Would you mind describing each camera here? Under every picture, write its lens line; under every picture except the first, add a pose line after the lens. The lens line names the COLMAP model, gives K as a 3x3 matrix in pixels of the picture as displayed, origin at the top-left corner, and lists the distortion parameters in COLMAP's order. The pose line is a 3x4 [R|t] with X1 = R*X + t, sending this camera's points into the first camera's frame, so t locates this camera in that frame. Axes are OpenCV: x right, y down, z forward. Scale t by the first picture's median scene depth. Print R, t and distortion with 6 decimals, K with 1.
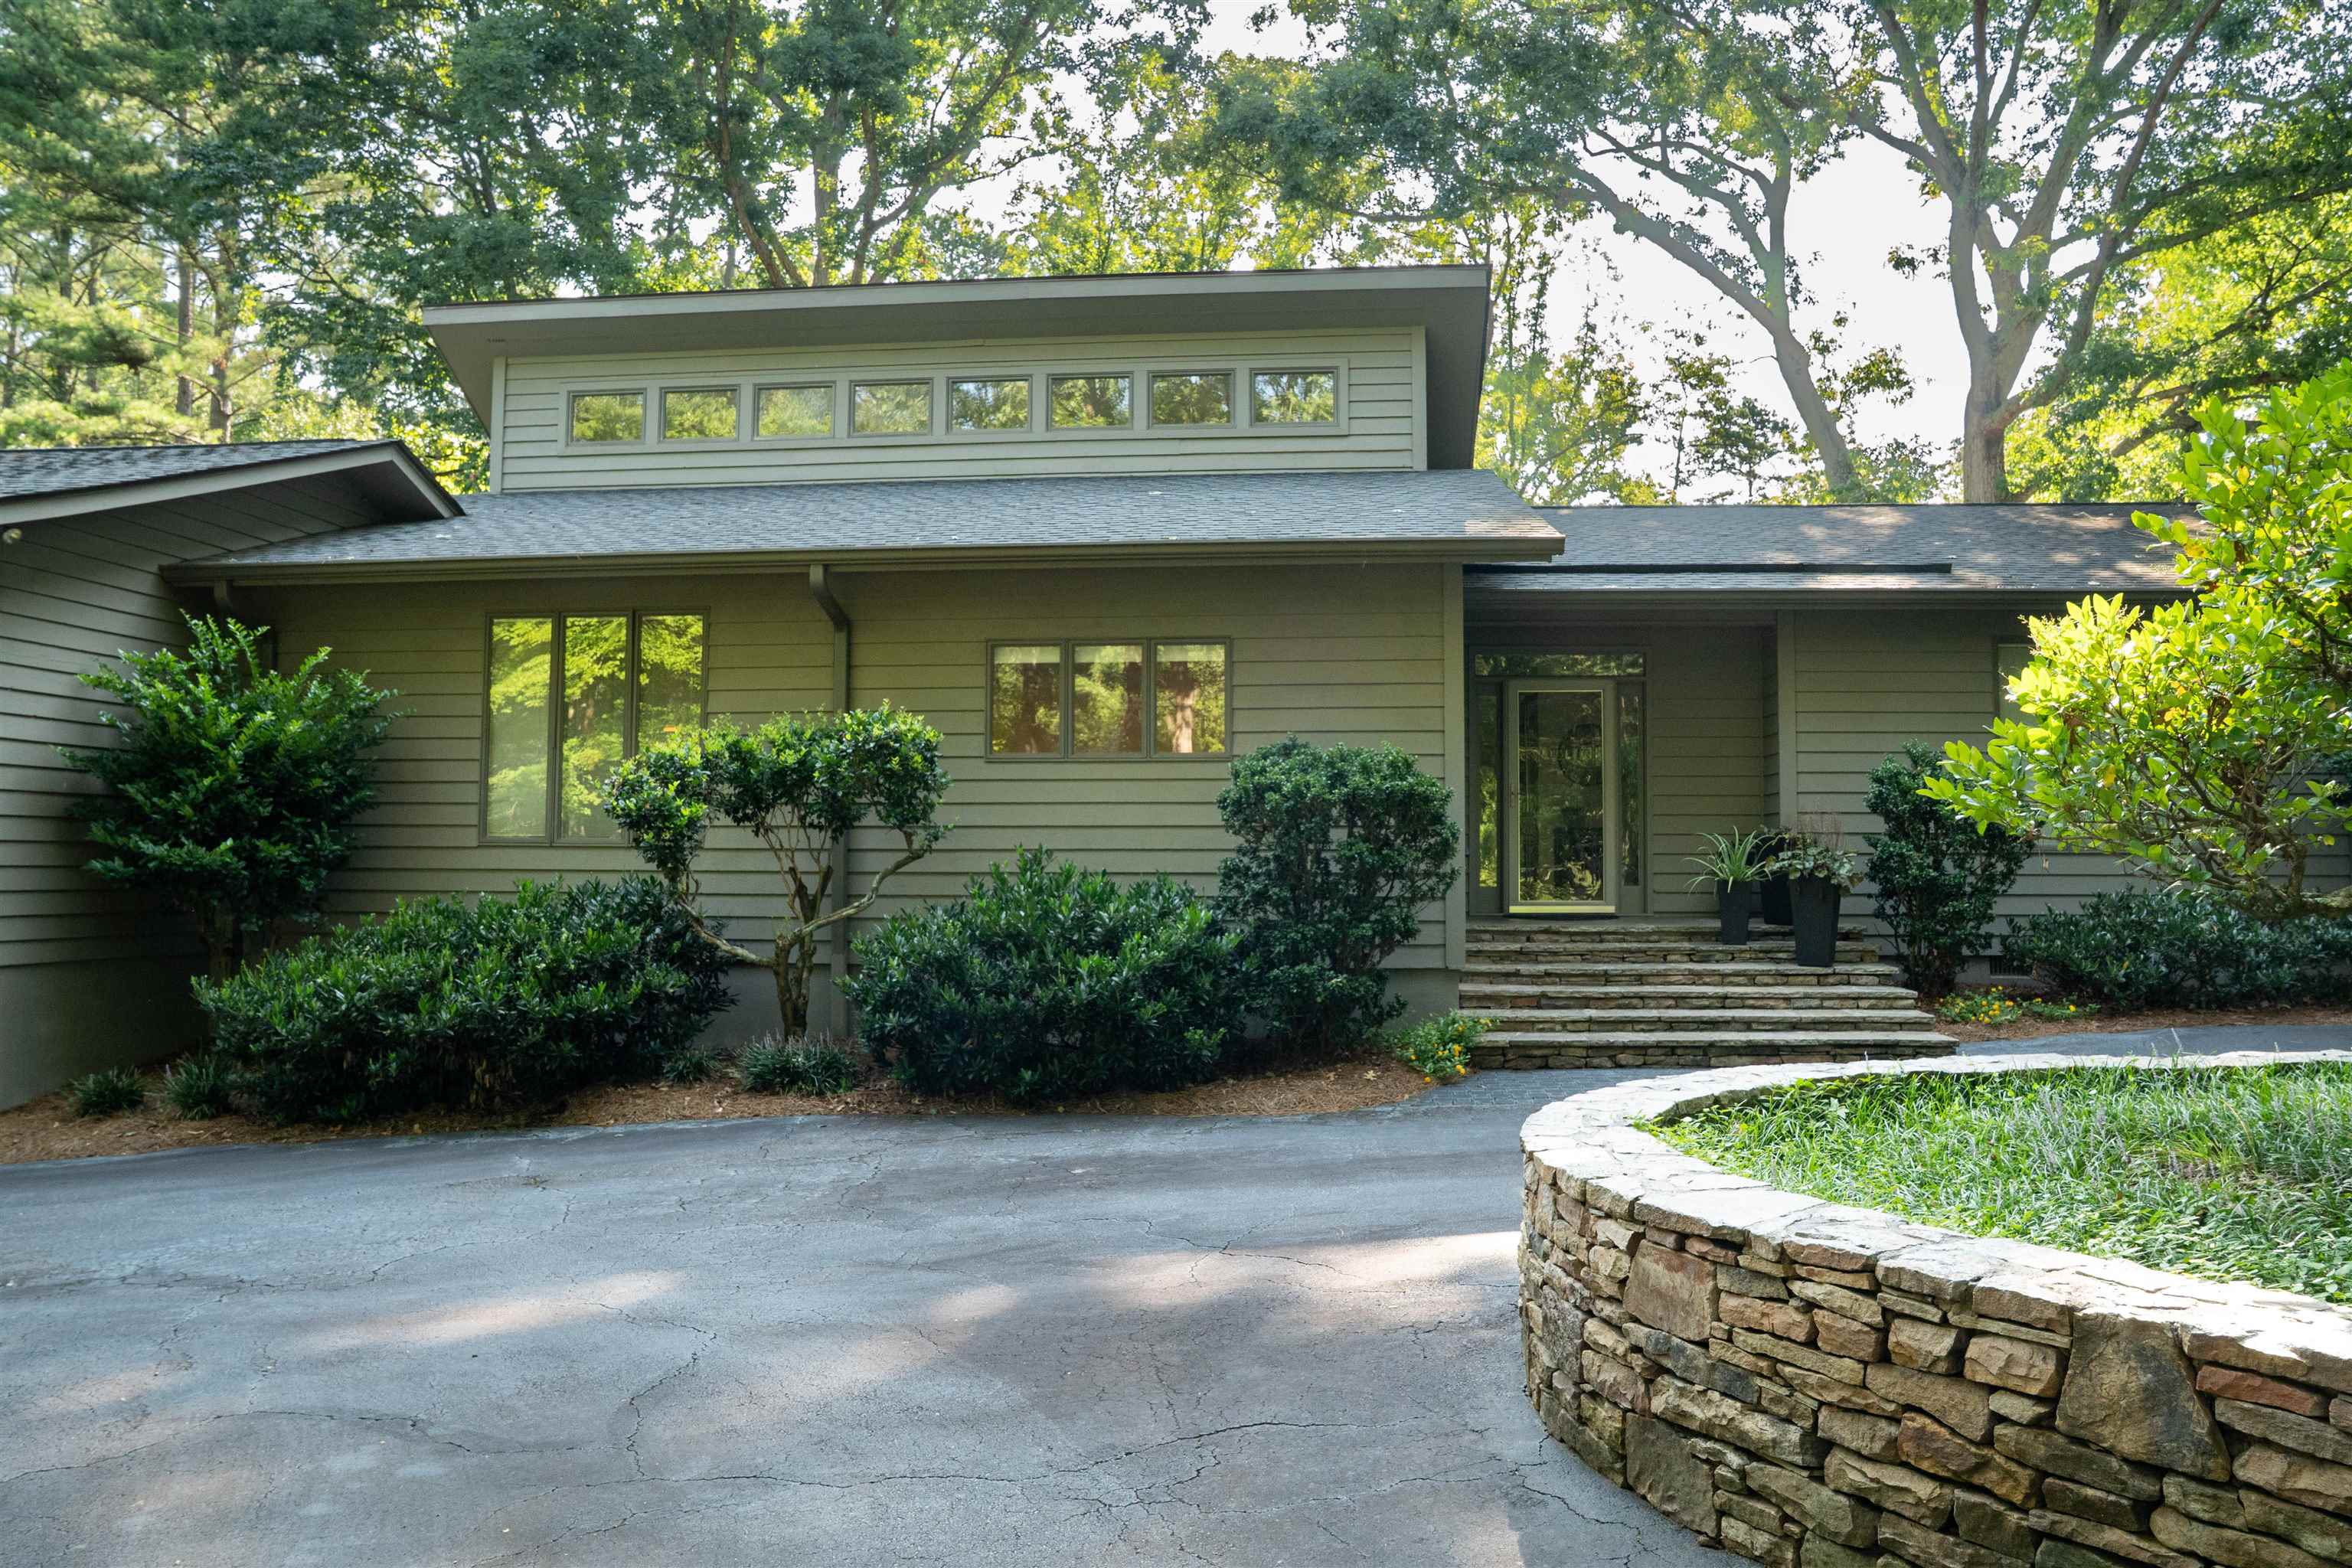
lens RADIAL K [[1749.5, 0, 1176.0], [0, 1749.5, 784.0], [0, 0, 1]] dist [0.047456, -0.003395]
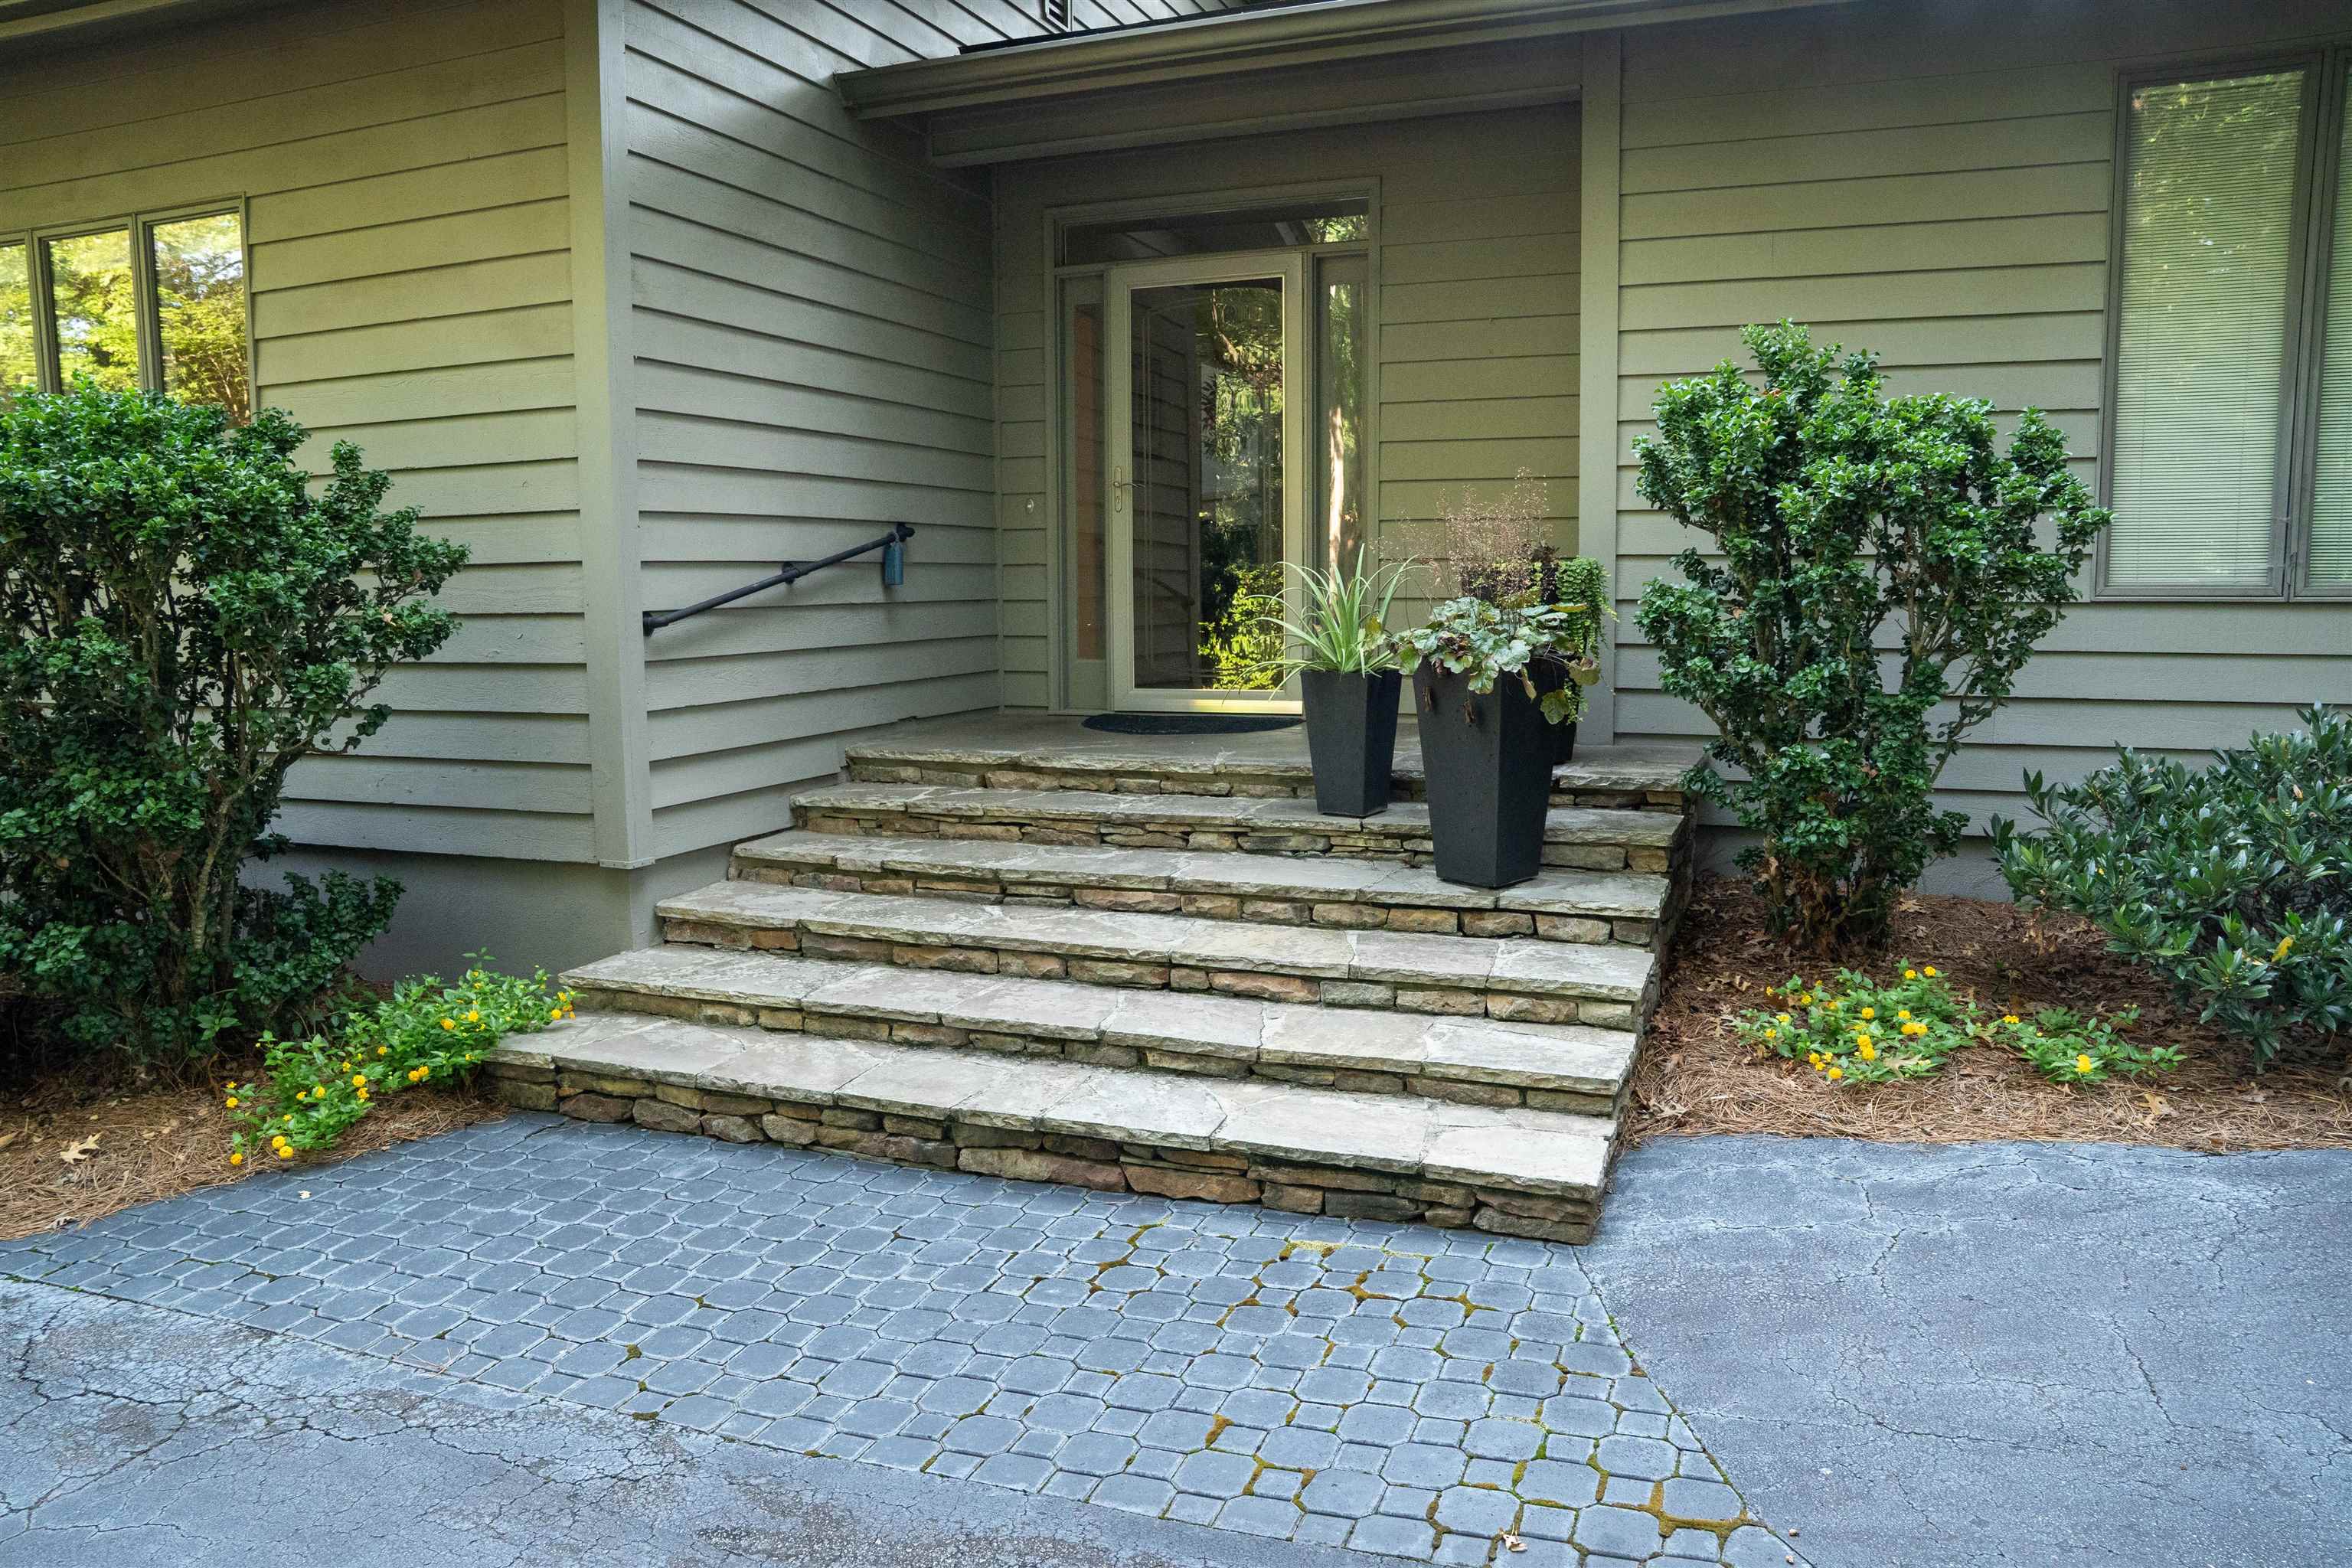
lens RADIAL K [[1609.0, 0, 1165.3], [0, 1609.0, 778.8], [0, 0, 1]] dist [-0.121977, 0.086691]
pose [[0.962163, 0.031775, -0.270616, 0.379482], [0.005423, 0.990747, 0.135610, 0.029802], [0.272421, -0.131947, 0.953088, 0.619143]]
